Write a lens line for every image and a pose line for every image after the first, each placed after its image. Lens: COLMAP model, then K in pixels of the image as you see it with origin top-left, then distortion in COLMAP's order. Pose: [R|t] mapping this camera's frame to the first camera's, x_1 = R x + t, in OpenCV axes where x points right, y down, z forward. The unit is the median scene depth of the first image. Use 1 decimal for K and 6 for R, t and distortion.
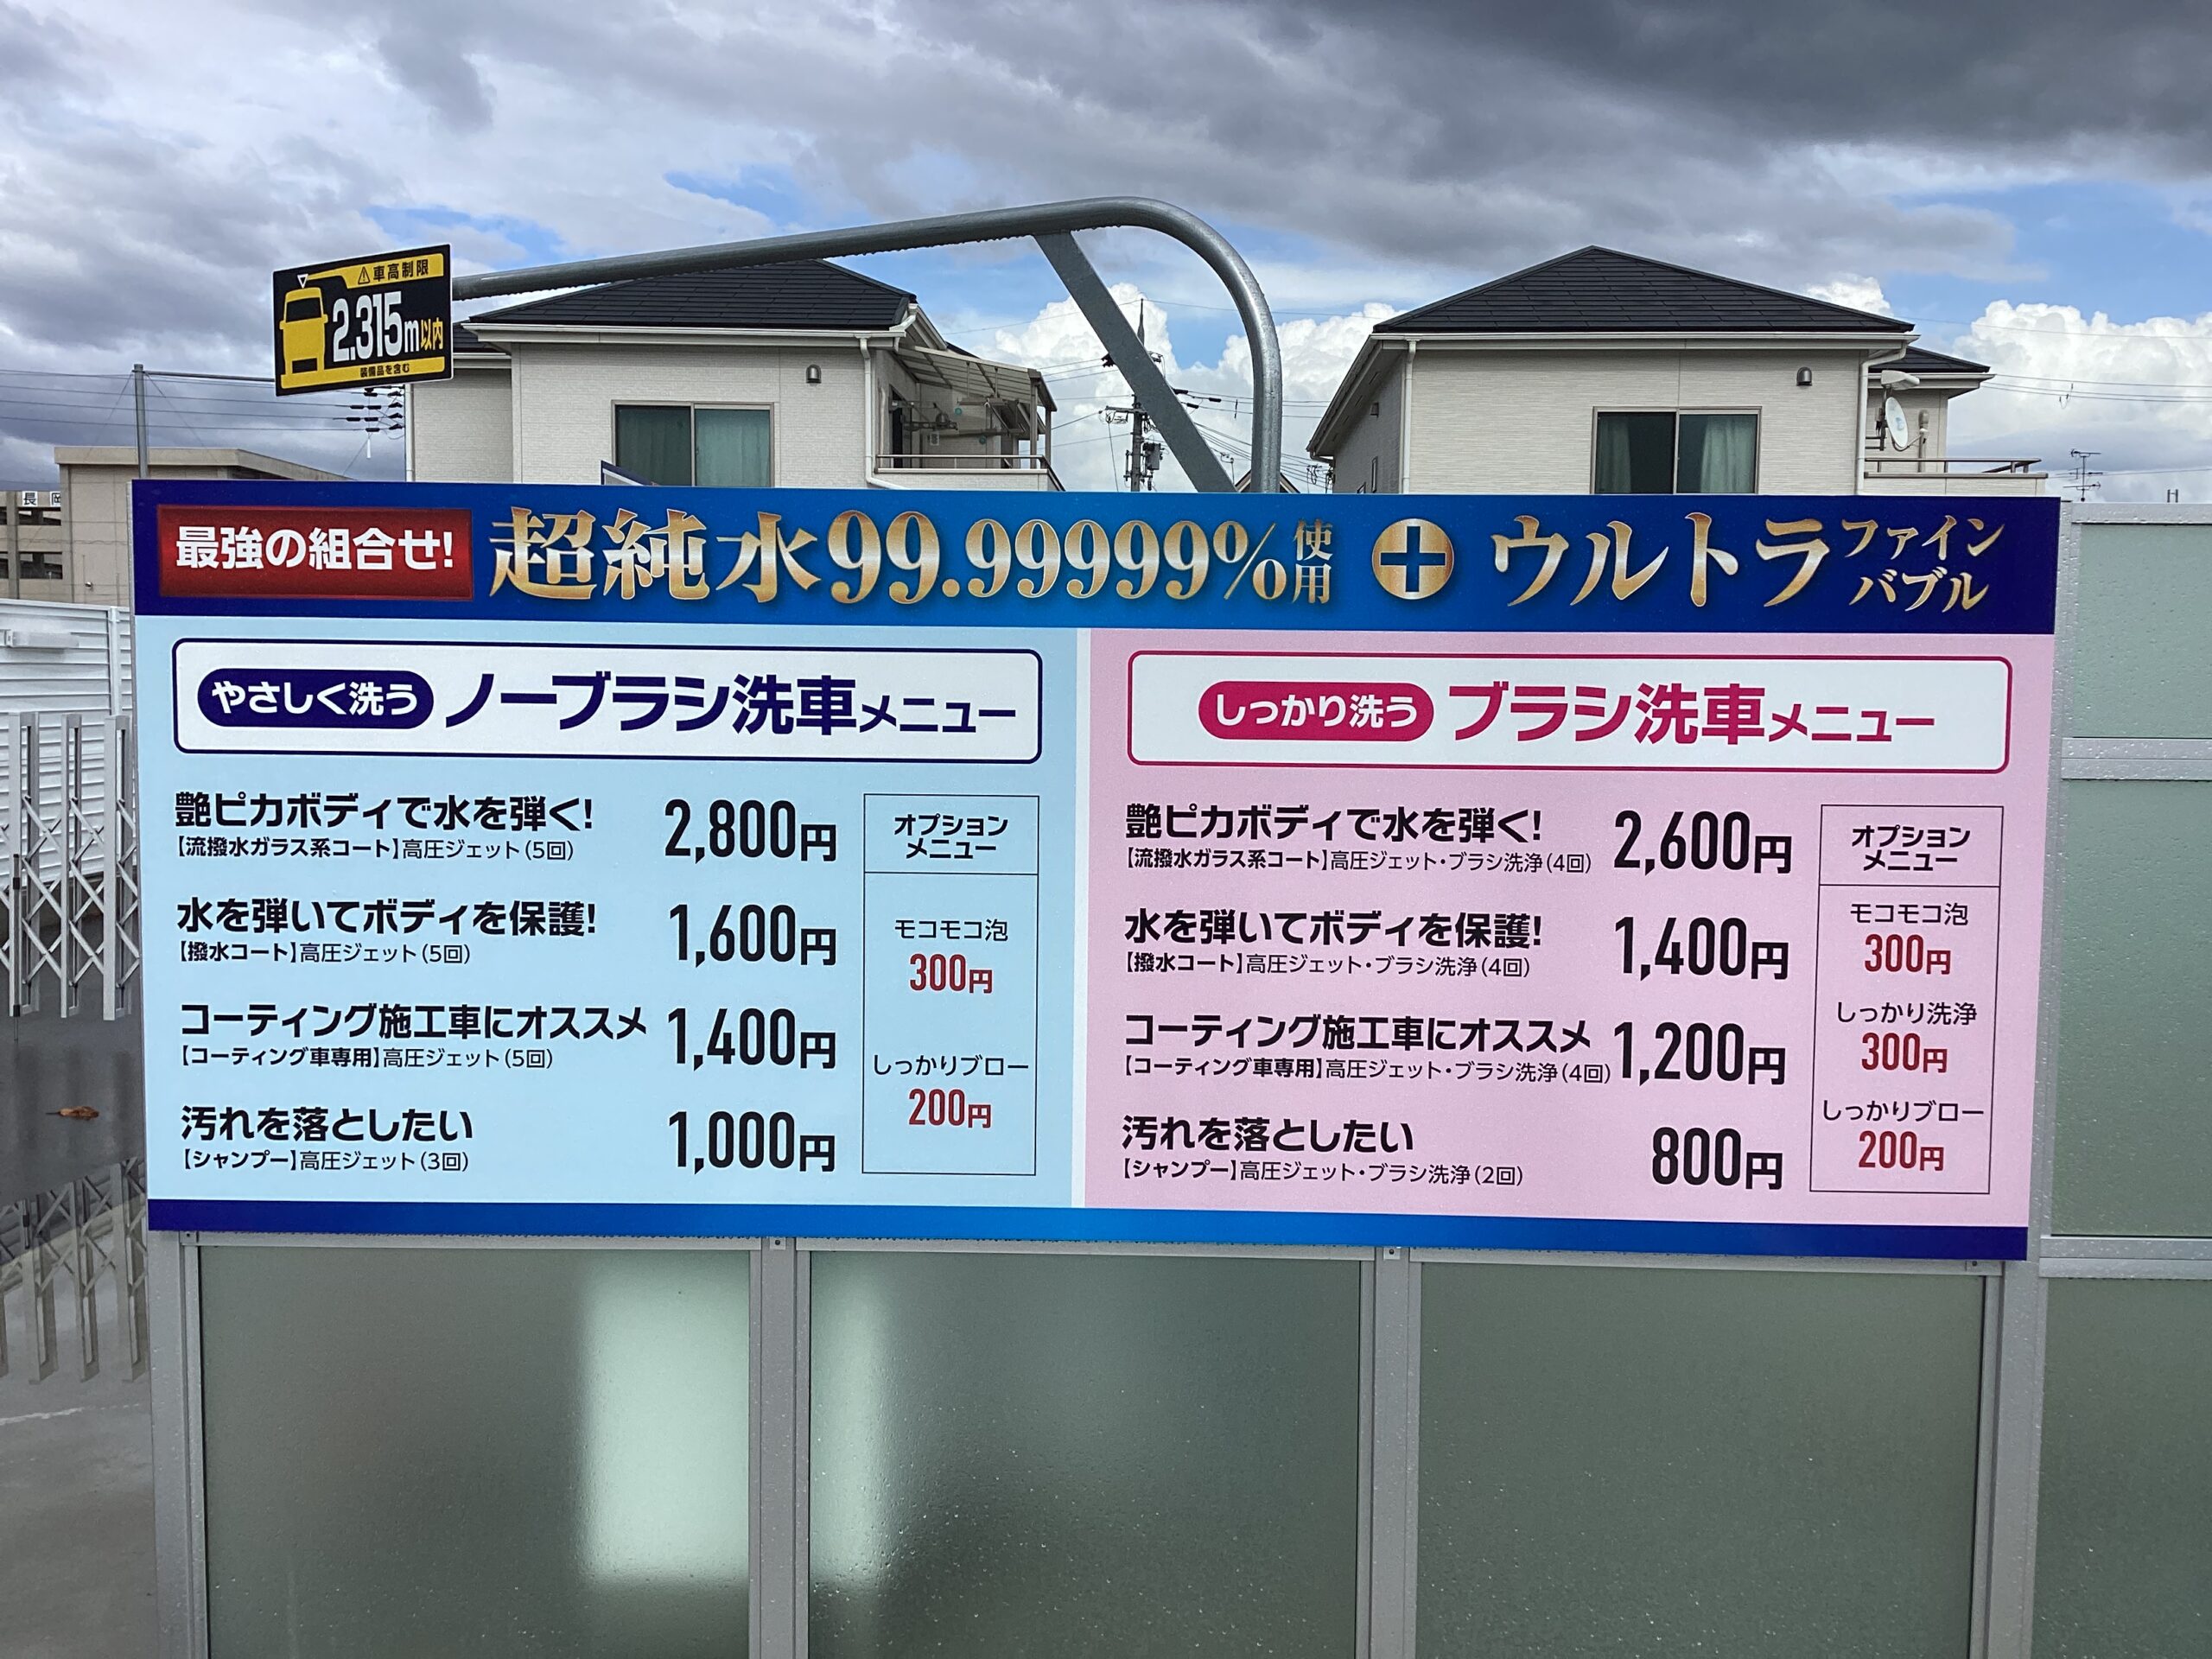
lens RADIAL K [[1994.7, 0, 1104.5], [0, 1994.7, 825.9], [0, 0, 1]] dist [0.066847, -0.037479]
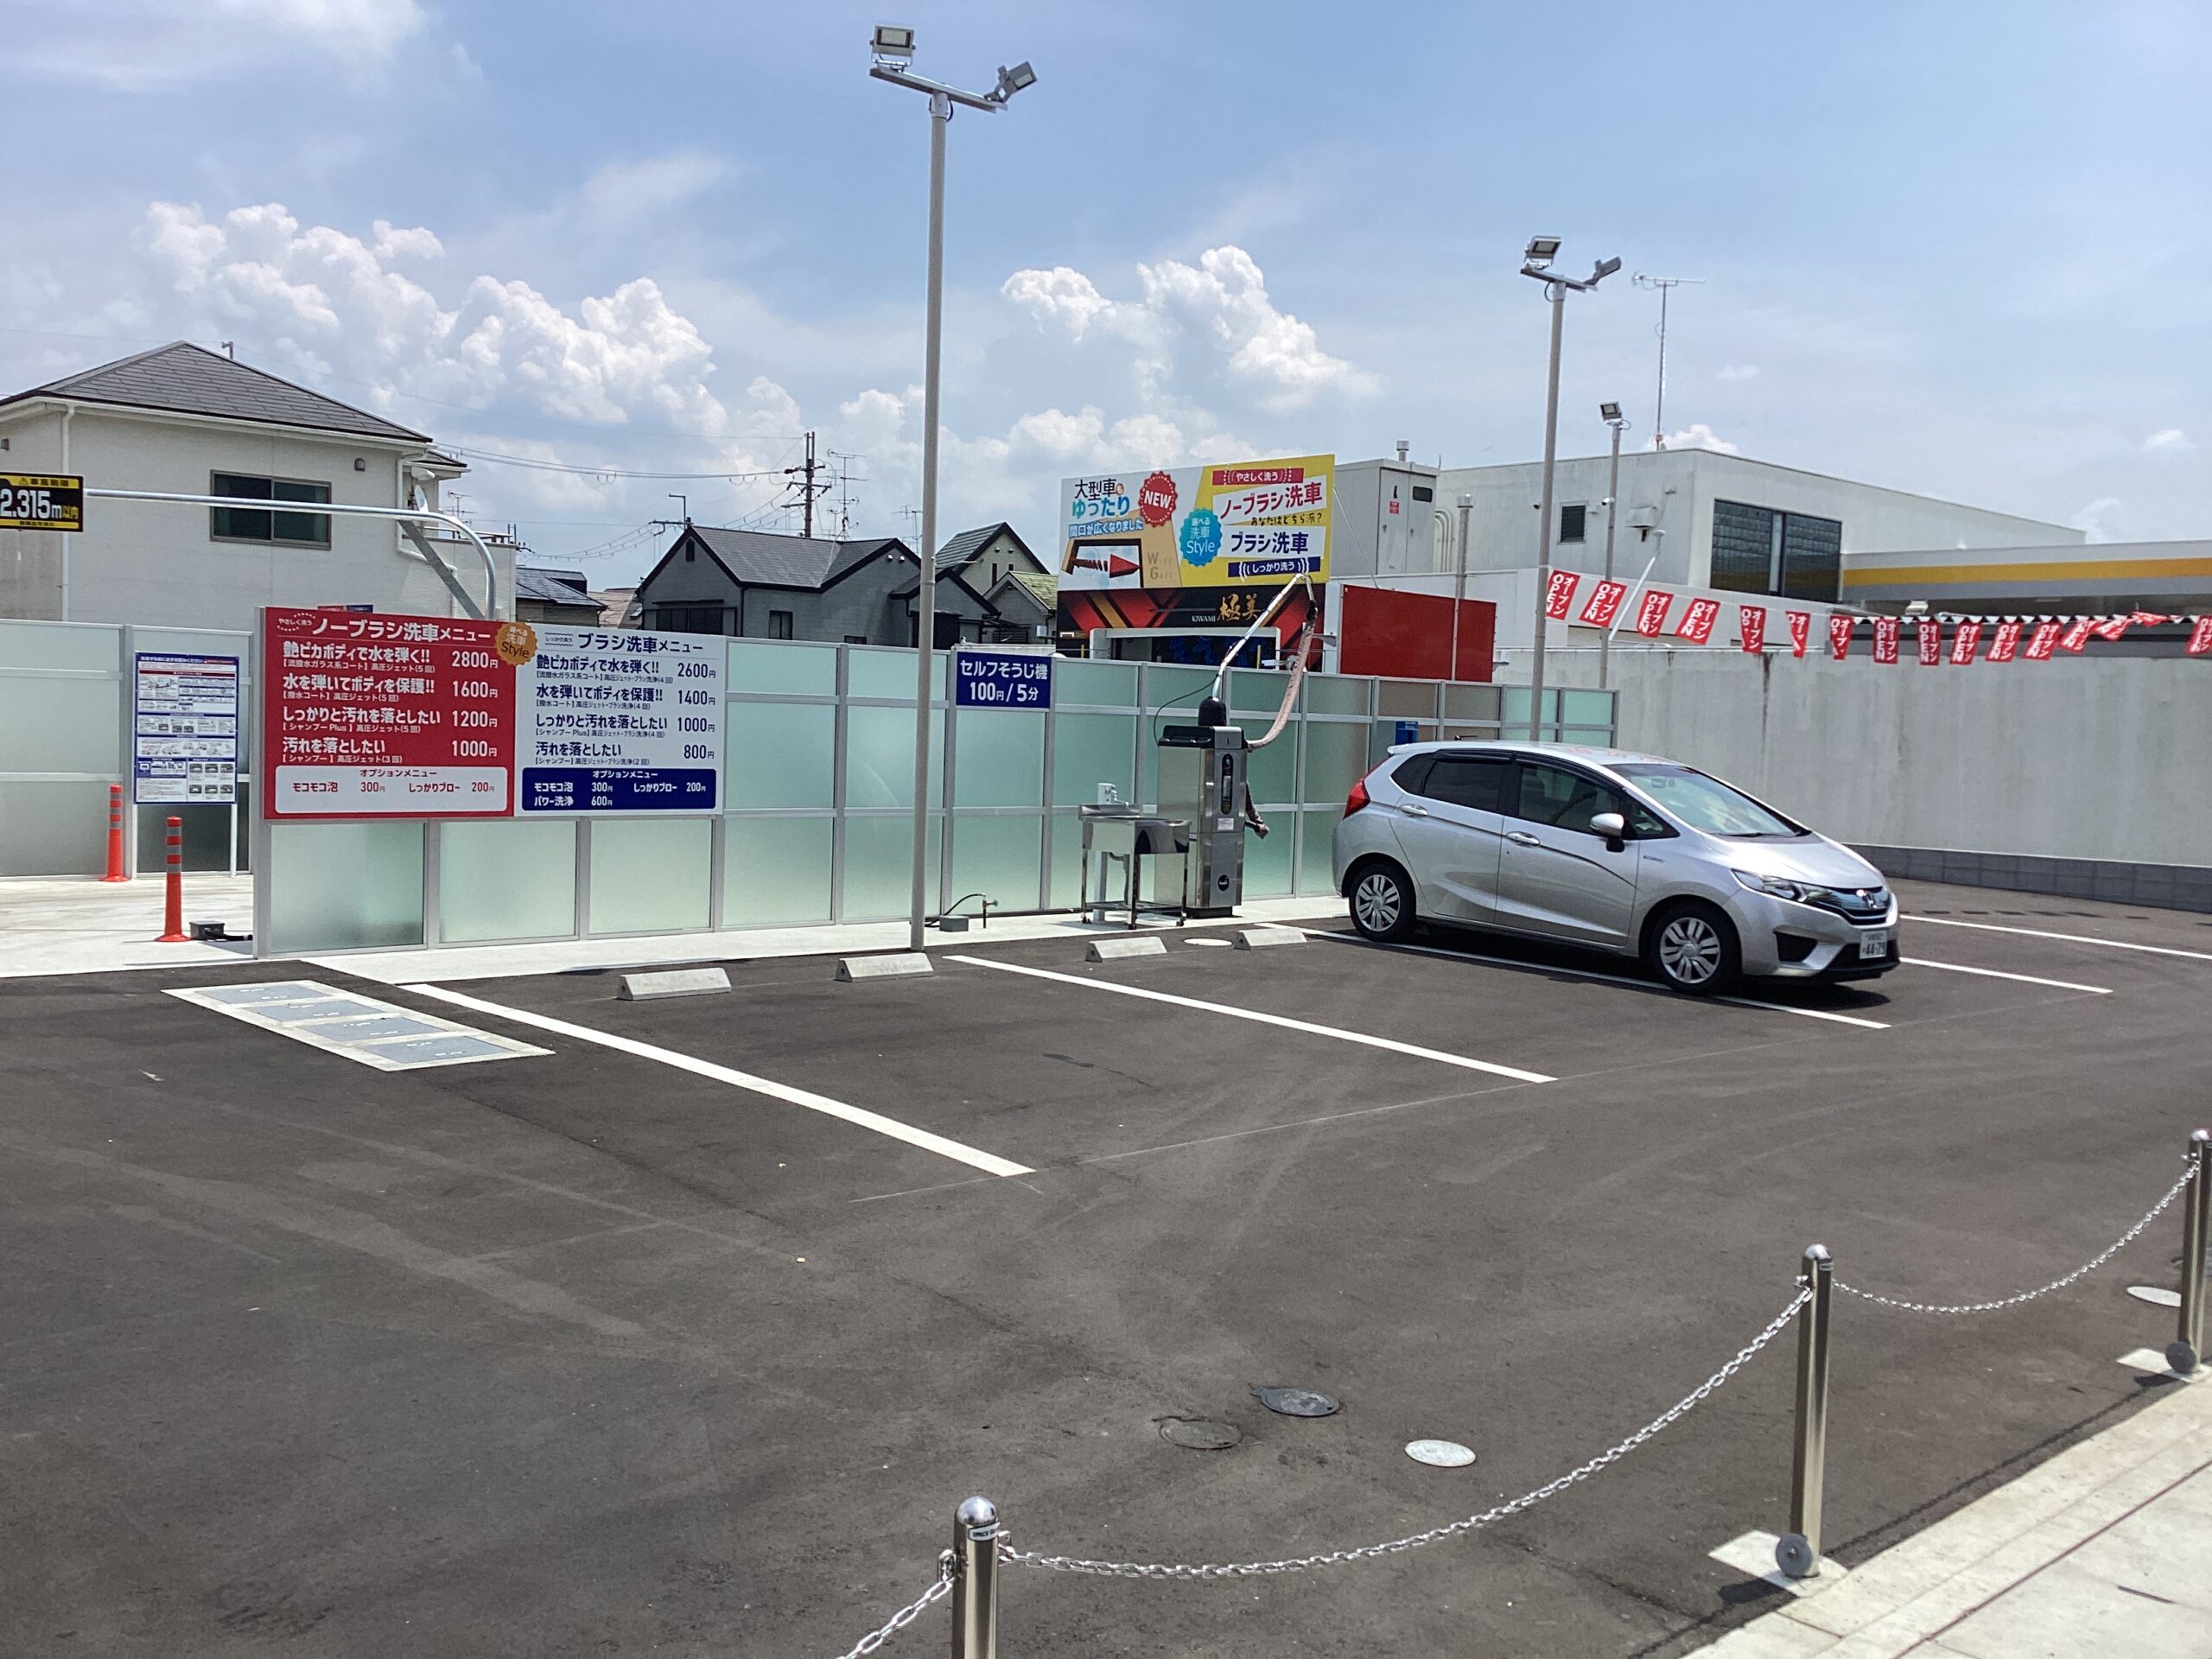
lens RADIAL K [[1994.7, 0, 1104.9], [0, 1994.7, 837.8], [0, 0, 1]] dist [0.066847, -0.037479]
pose [[0.726738, -0.012649, 0.686798, -1.050376], [0.015714, 0.999875, 0.001787, 0.141425], [-0.686735, 0.009494, 0.726846, -1.475155]]
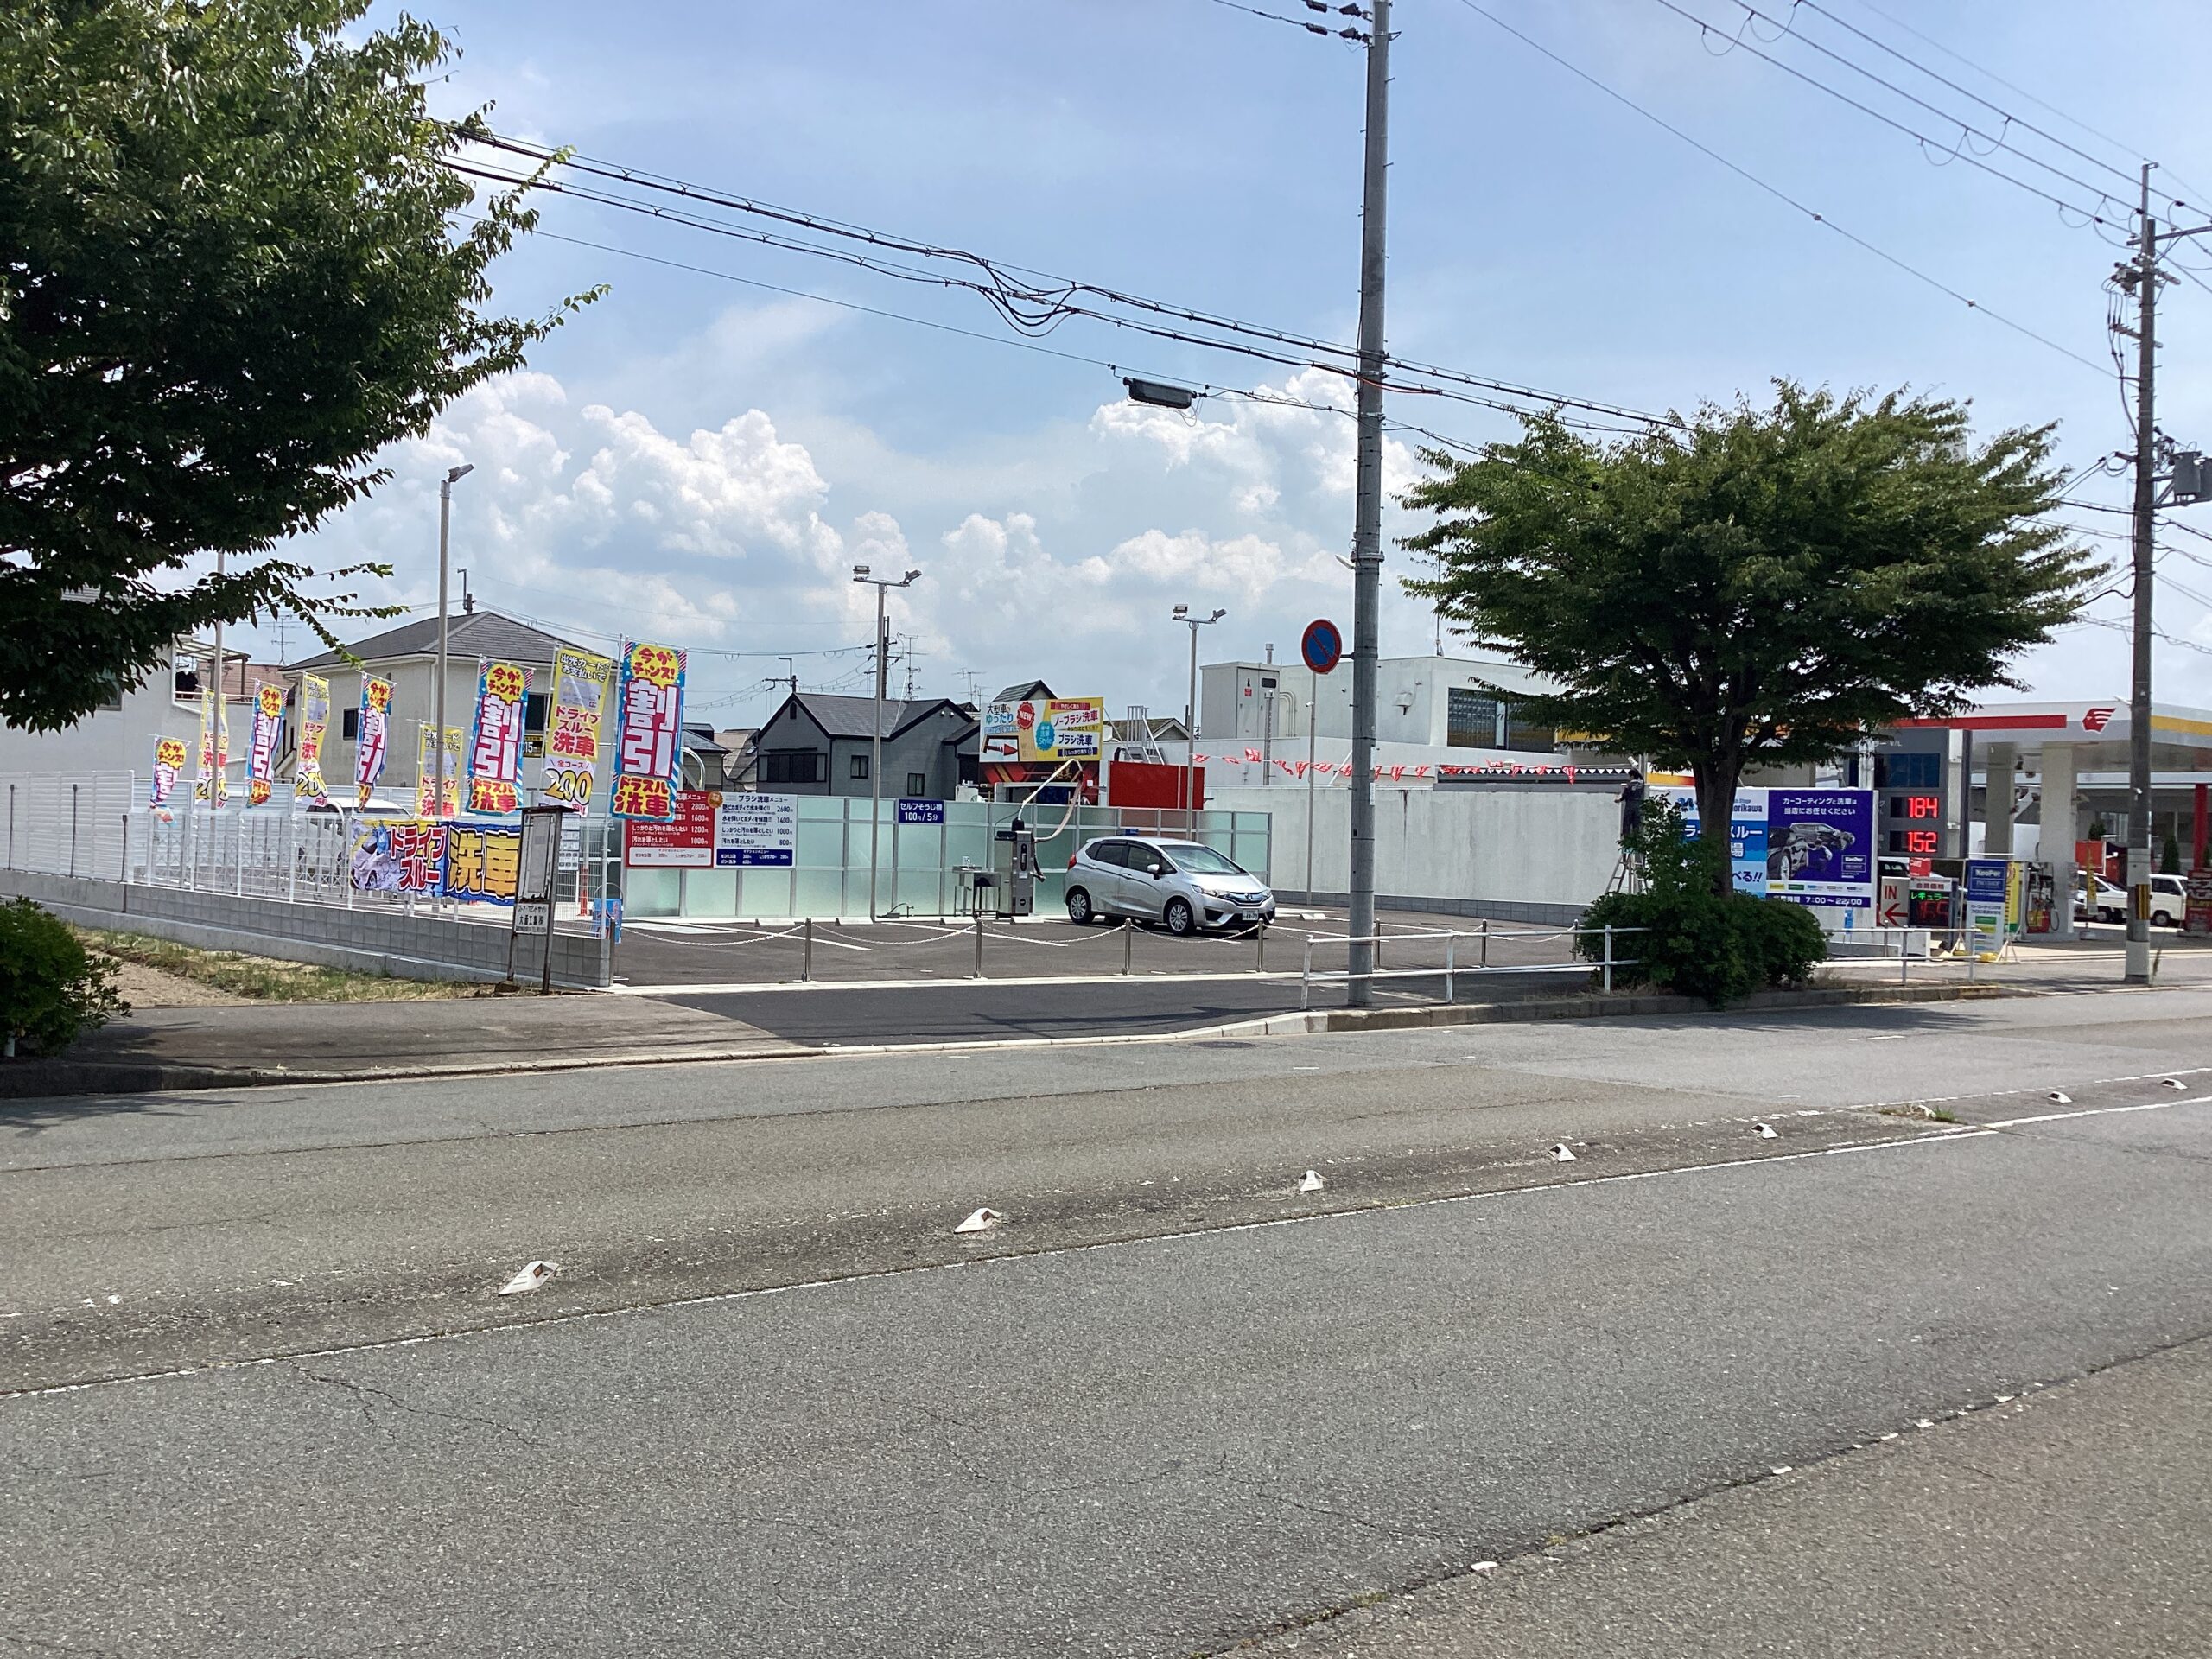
lens RADIAL K [[1994.7, 0, 1101.6], [0, 1994.7, 816.6], [0, 0, 1]] dist [0.066847, -0.037479]
pose [[0.762479, 0.029758, 0.646329, -2.805564], [0.020367, 0.997343, -0.069947, 0.383534], [-0.646693, 0.066496, 0.759847, -4.399916]]
